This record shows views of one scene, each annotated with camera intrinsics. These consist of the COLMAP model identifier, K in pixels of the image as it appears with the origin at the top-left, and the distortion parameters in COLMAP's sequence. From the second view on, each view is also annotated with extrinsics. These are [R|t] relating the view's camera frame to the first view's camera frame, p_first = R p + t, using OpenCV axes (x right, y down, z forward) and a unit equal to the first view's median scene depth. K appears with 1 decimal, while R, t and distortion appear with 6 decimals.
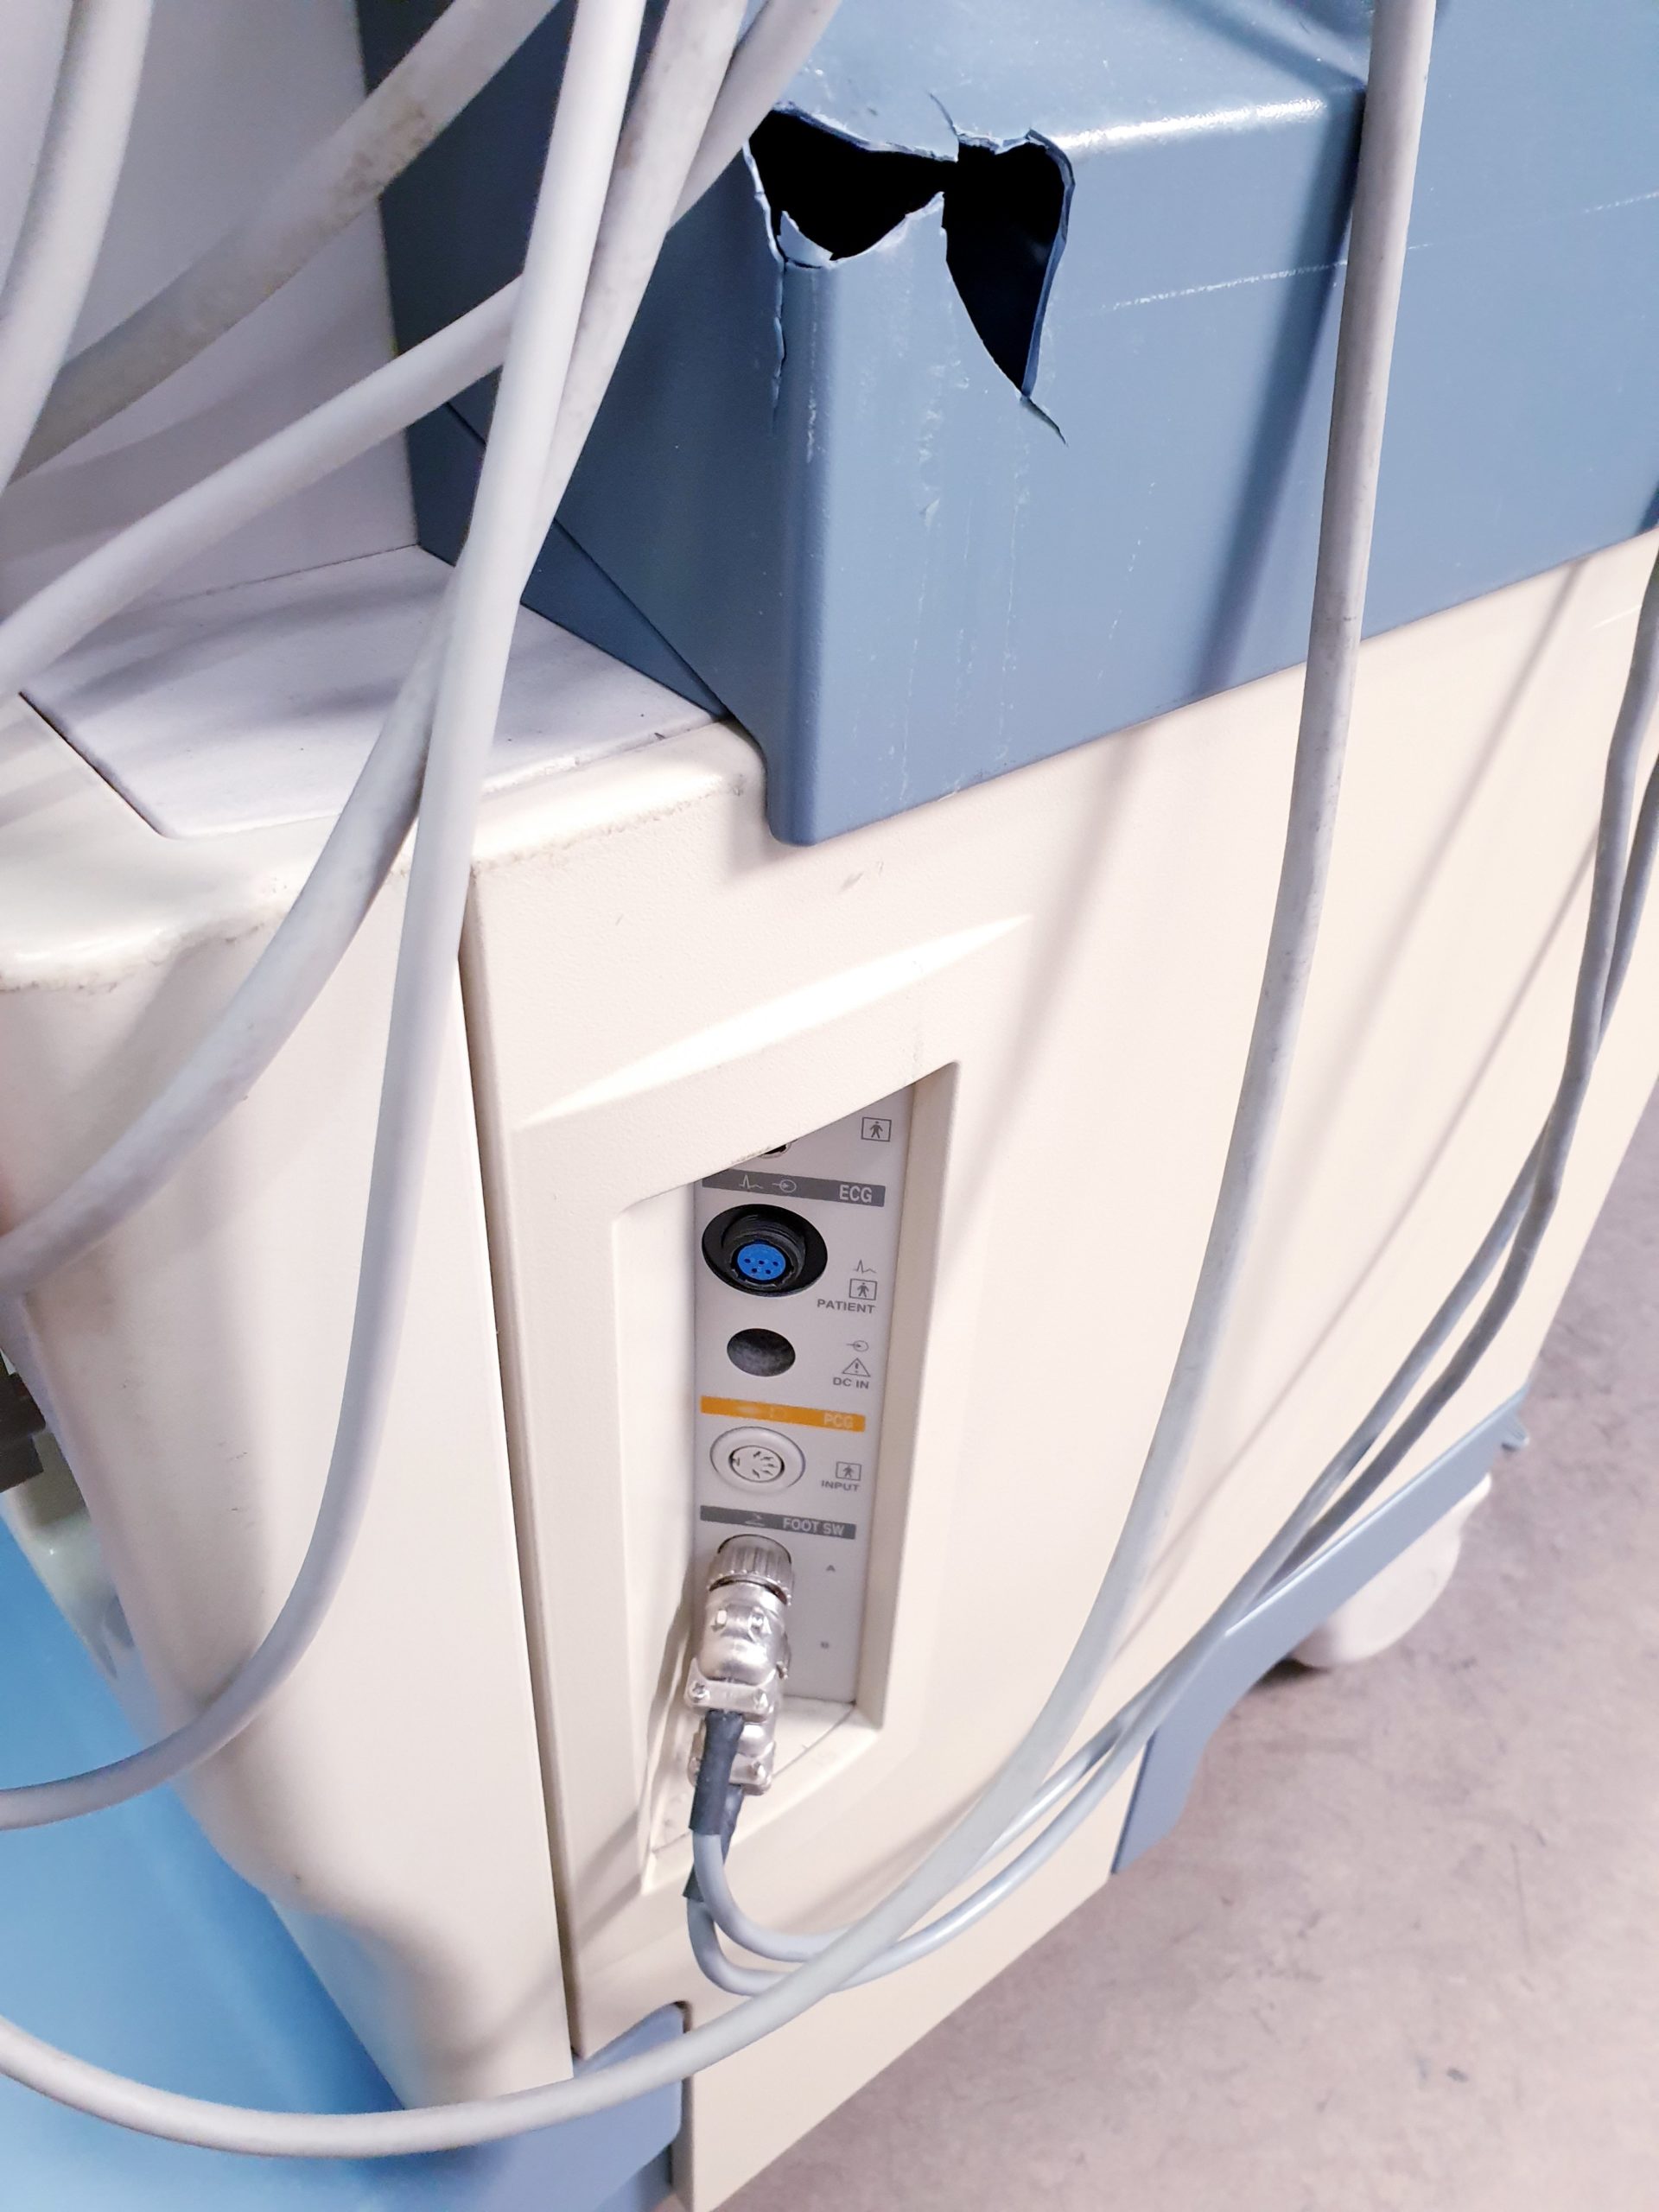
lens RADIAL K [[1689.9, 0, 829.9], [0, 1689.9, 1099.6], [0, 0, 1]] dist [-0.019570, 0.036957]
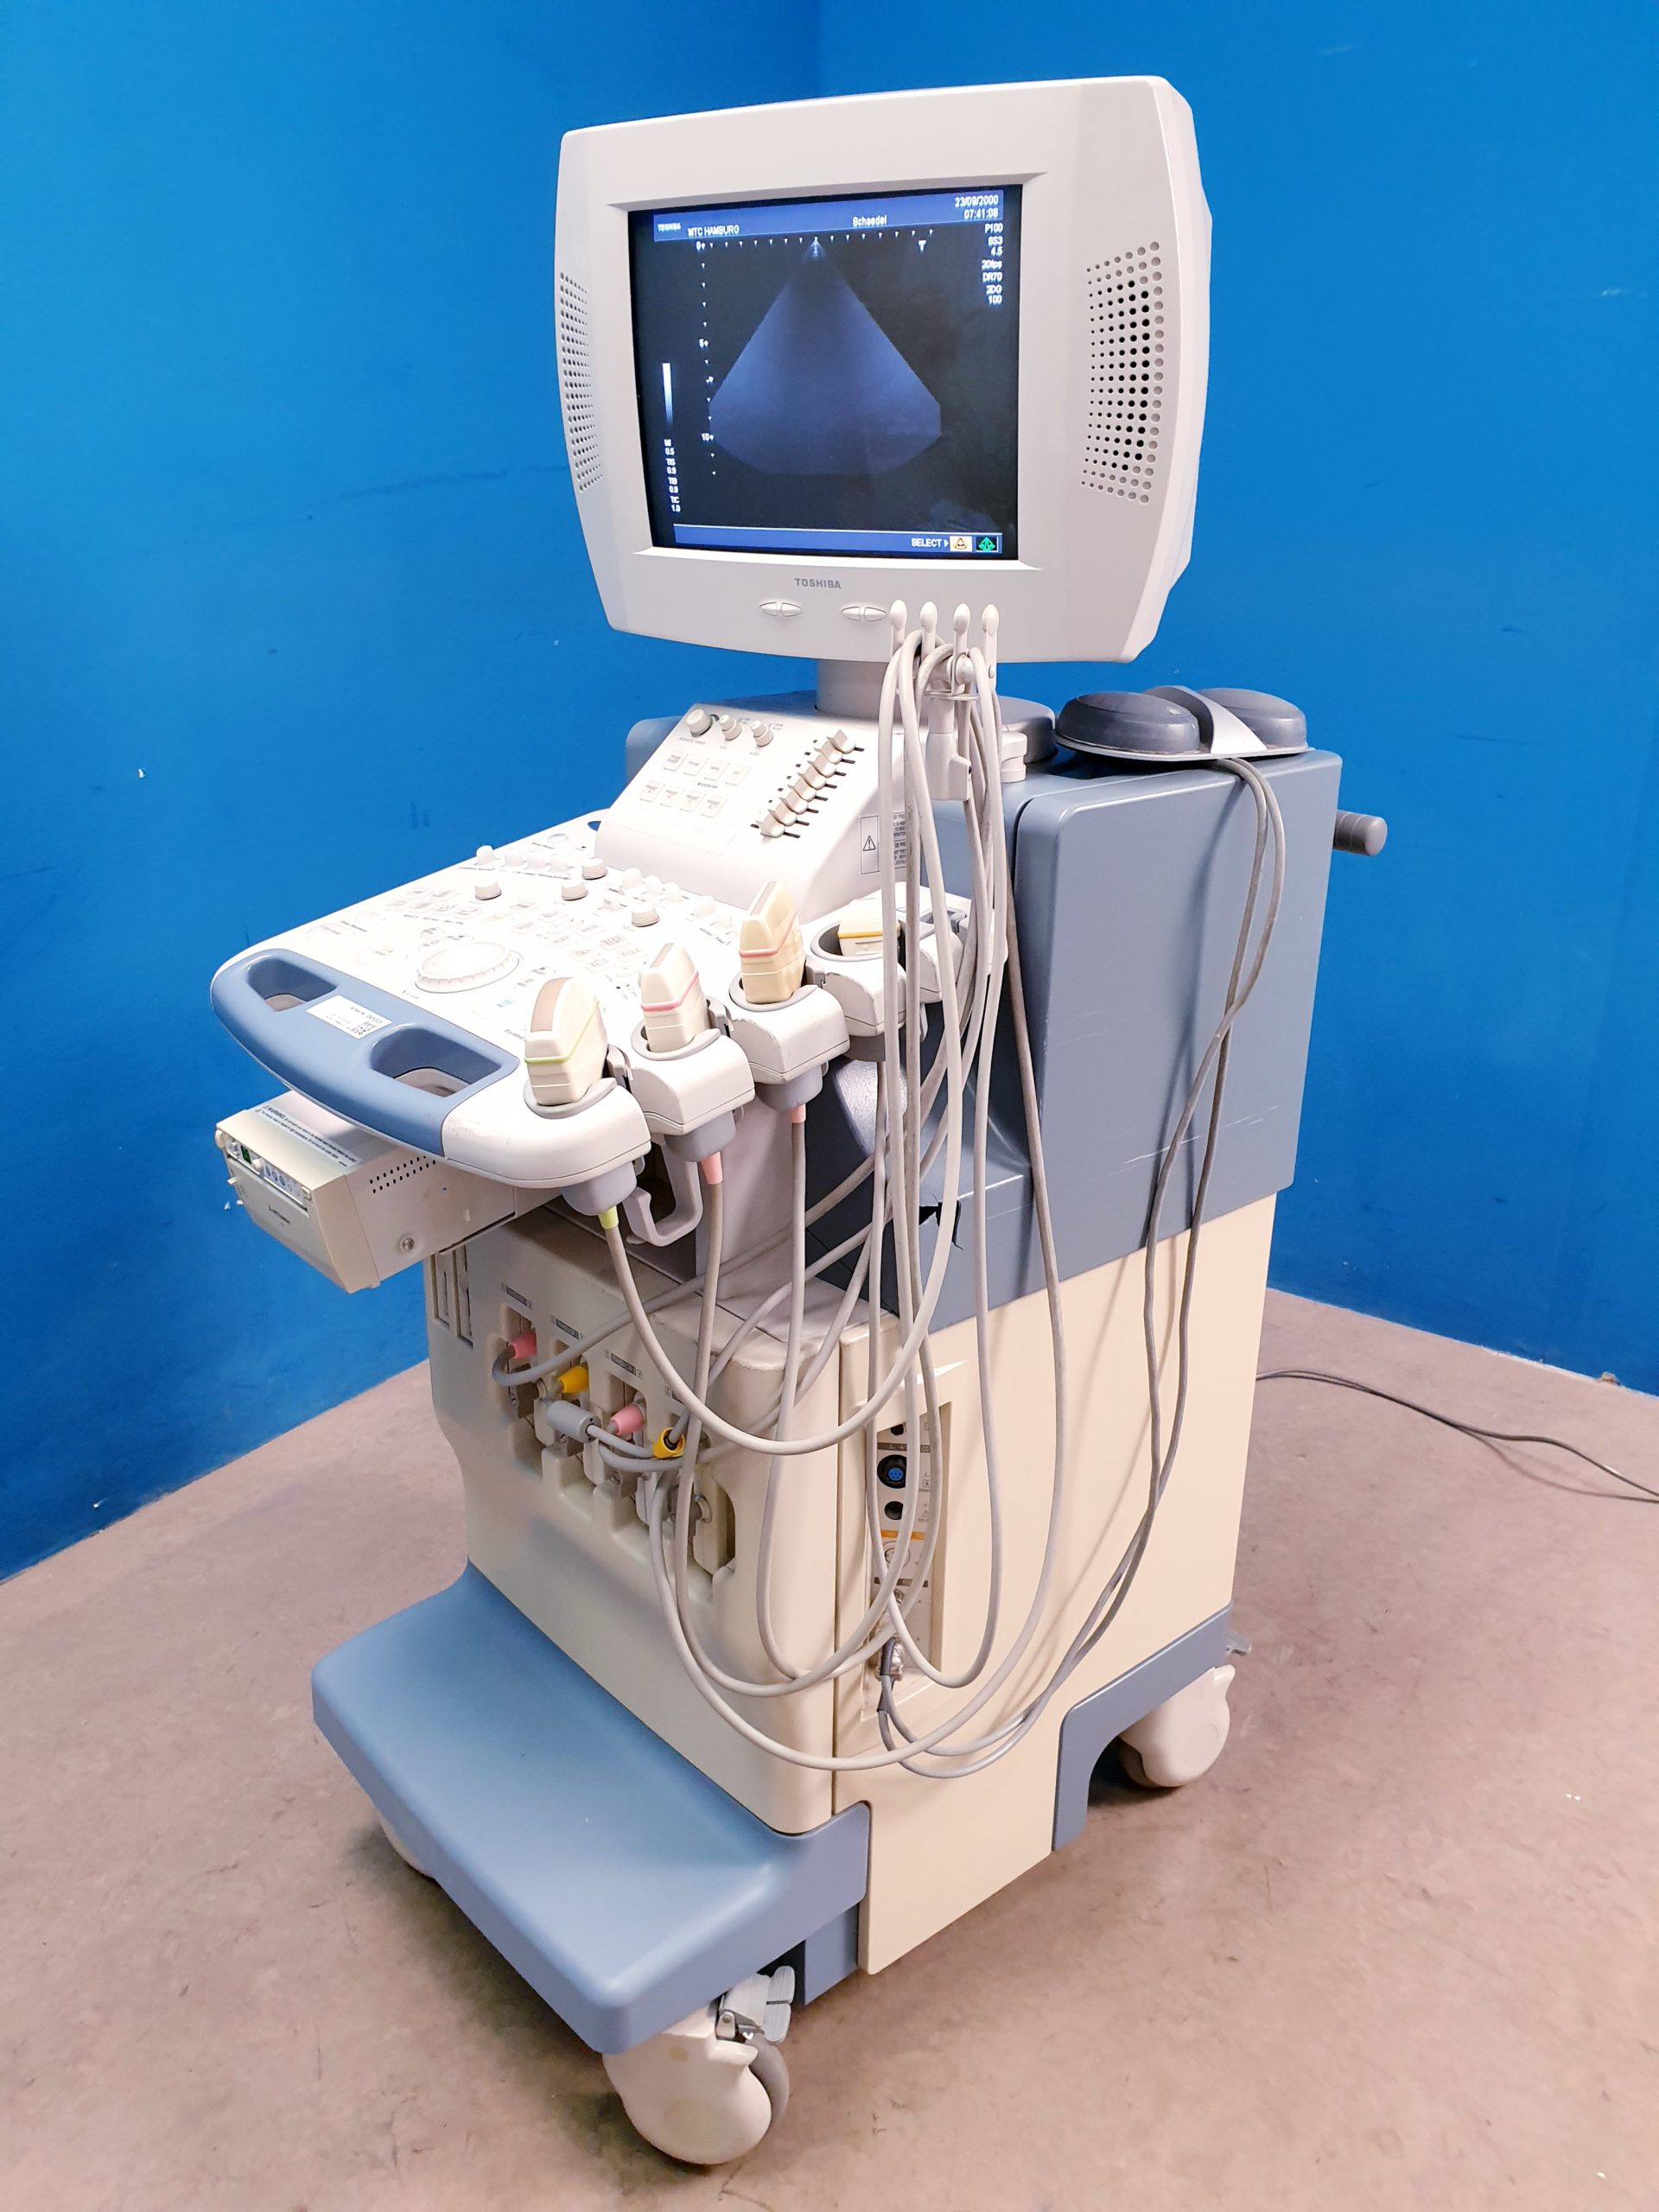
lens RADIAL K [[1689.9, 0, 829.9], [0, 1689.9, 1099.6], [0, 0, 1]] dist [-0.019570, 0.036957]
pose [[0.999238, -0.037093, 0.012127, -0.084130], [0.039014, 0.942097, -0.333064, 0.234943], [0.000929, 0.333283, 0.942826, -1.102807]]
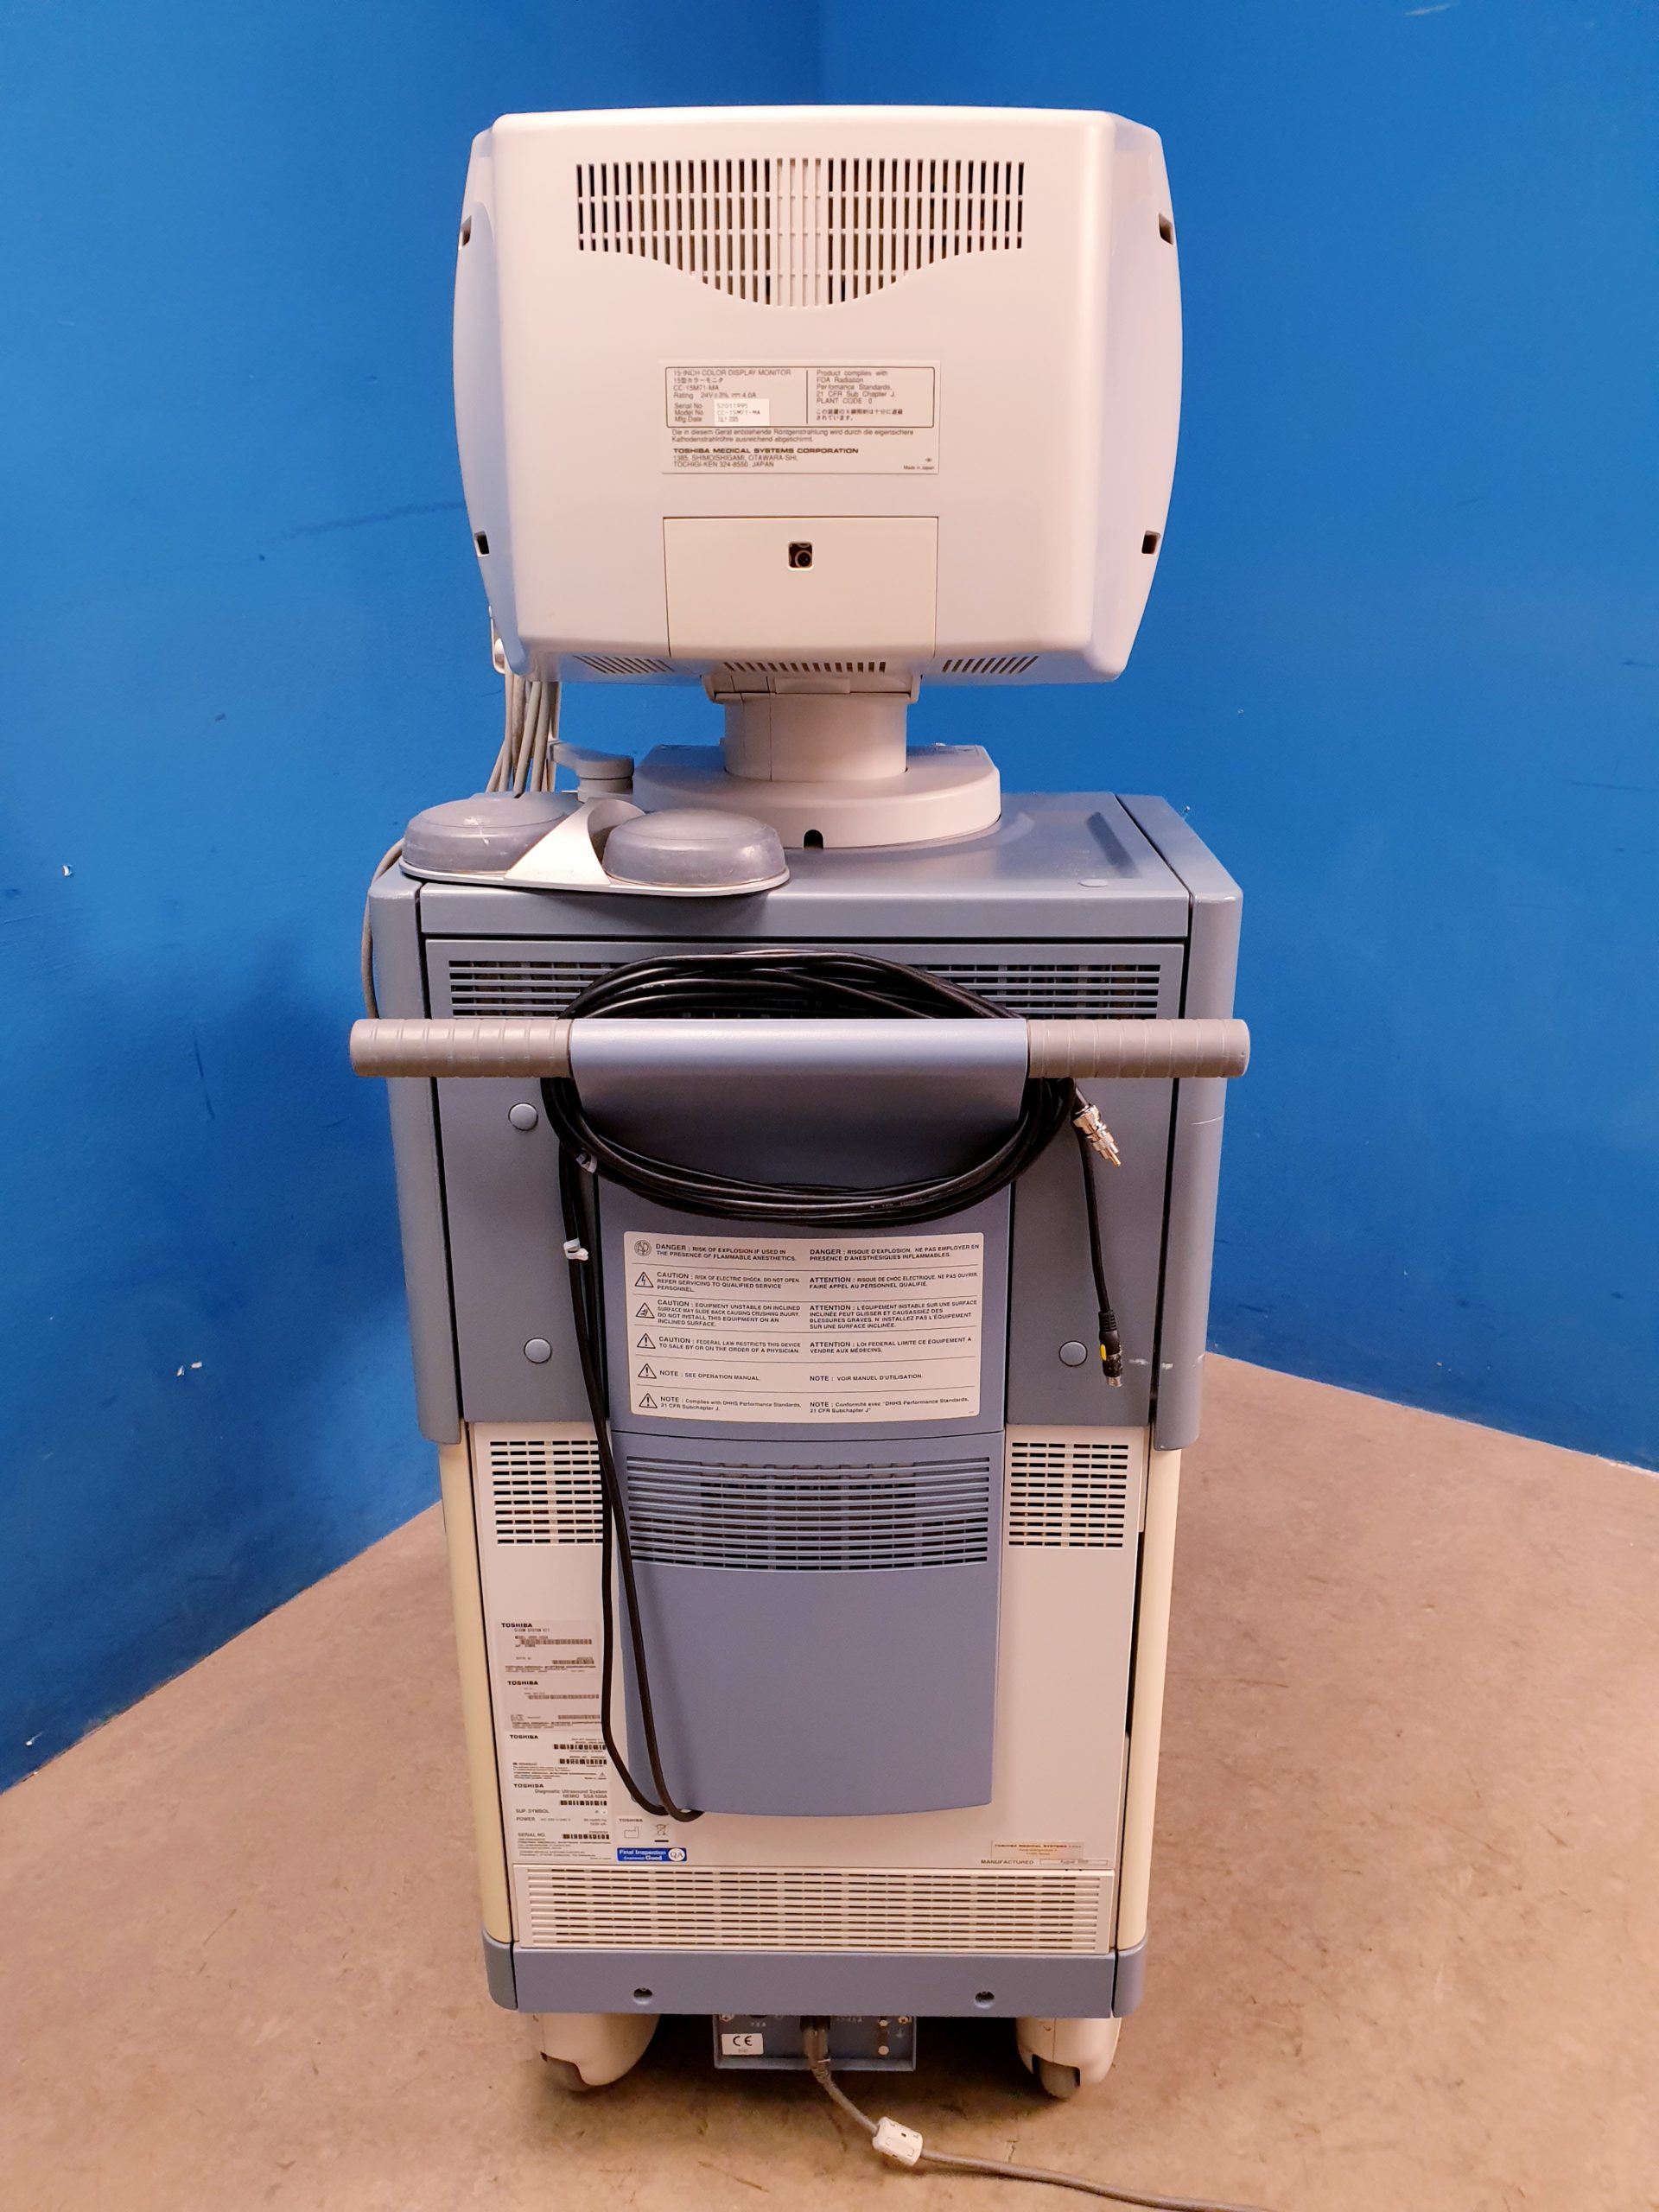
lens RADIAL K [[1663.2, 0, 829.8], [0, 1663.2, 1093.1], [0, 0, 1]] dist [0.001681, -0.001879]
pose [[0.996426, -0.064165, 0.054931, -0.238937], [0.079049, 0.937537, -0.338787, -0.048406], [-0.029762, 0.341918, 0.939258, -0.783369]]
